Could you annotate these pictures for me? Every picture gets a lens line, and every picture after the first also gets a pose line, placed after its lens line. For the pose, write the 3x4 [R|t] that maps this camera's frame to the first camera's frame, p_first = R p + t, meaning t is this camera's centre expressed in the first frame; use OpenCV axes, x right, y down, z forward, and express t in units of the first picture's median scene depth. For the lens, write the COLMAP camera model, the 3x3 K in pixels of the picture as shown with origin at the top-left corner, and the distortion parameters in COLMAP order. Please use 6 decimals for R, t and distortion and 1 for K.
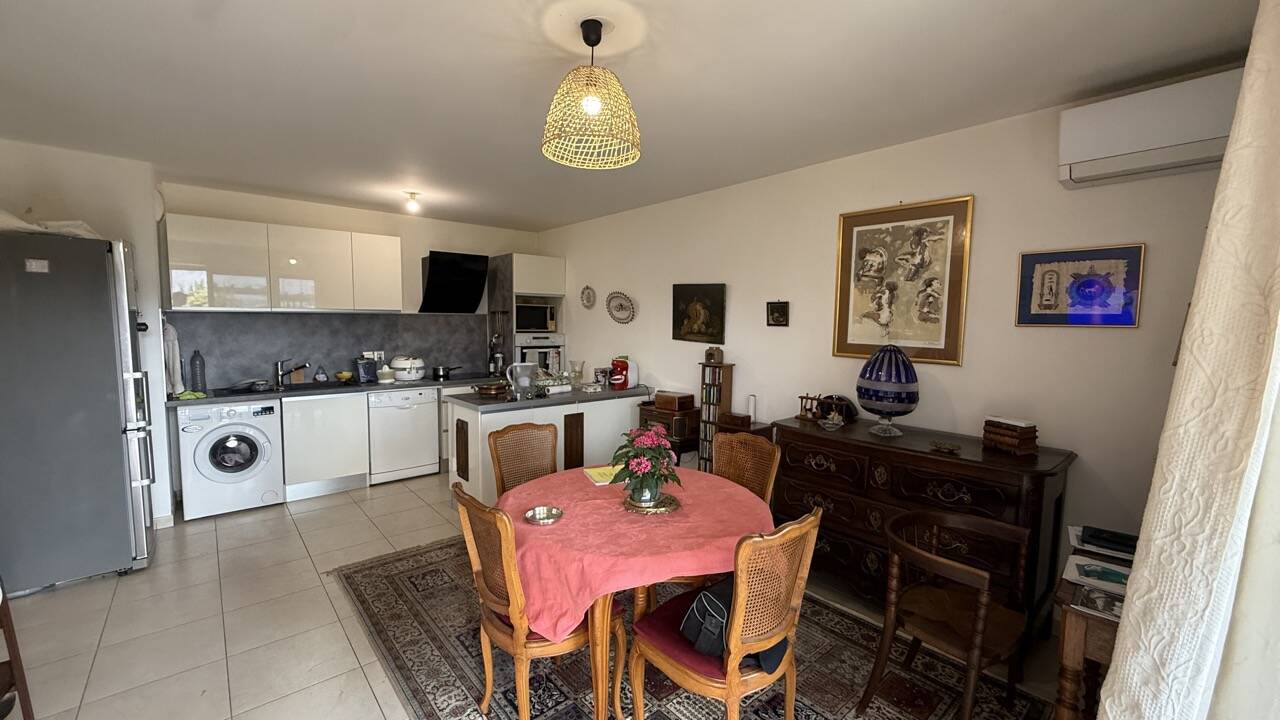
lens RADIAL K [[509.2, 0, 635.9], [0, 509.2, 362.0], [0, 0, 1]] dist [0.000642, 0.000394]
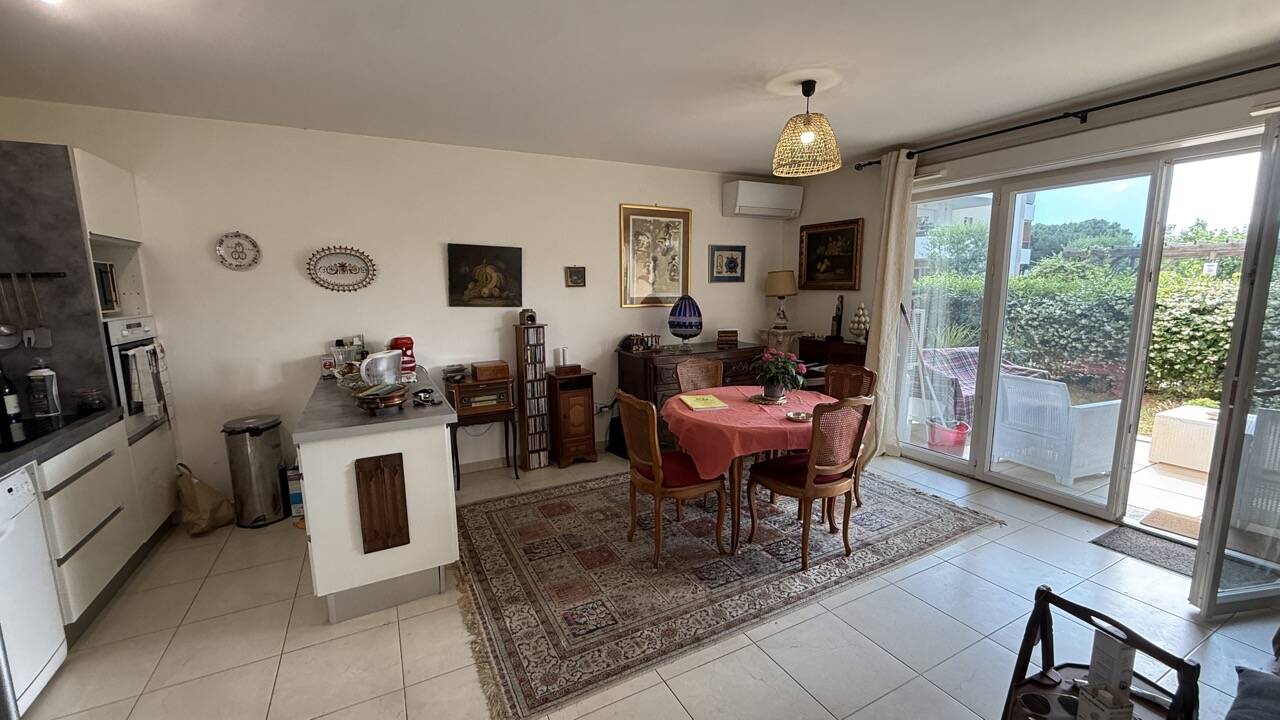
lens RADIAL K [[509.2, 0, 635.9], [0, 509.2, 362.0], [0, 0, 1]] dist [0.000642, 0.000394]
pose [[0.225301, -0.164563, 0.960291, -1.051824], [0.094176, 0.984695, 0.146650, -0.070575], [-0.969727, 0.057396, 0.237351, 0.699880]]
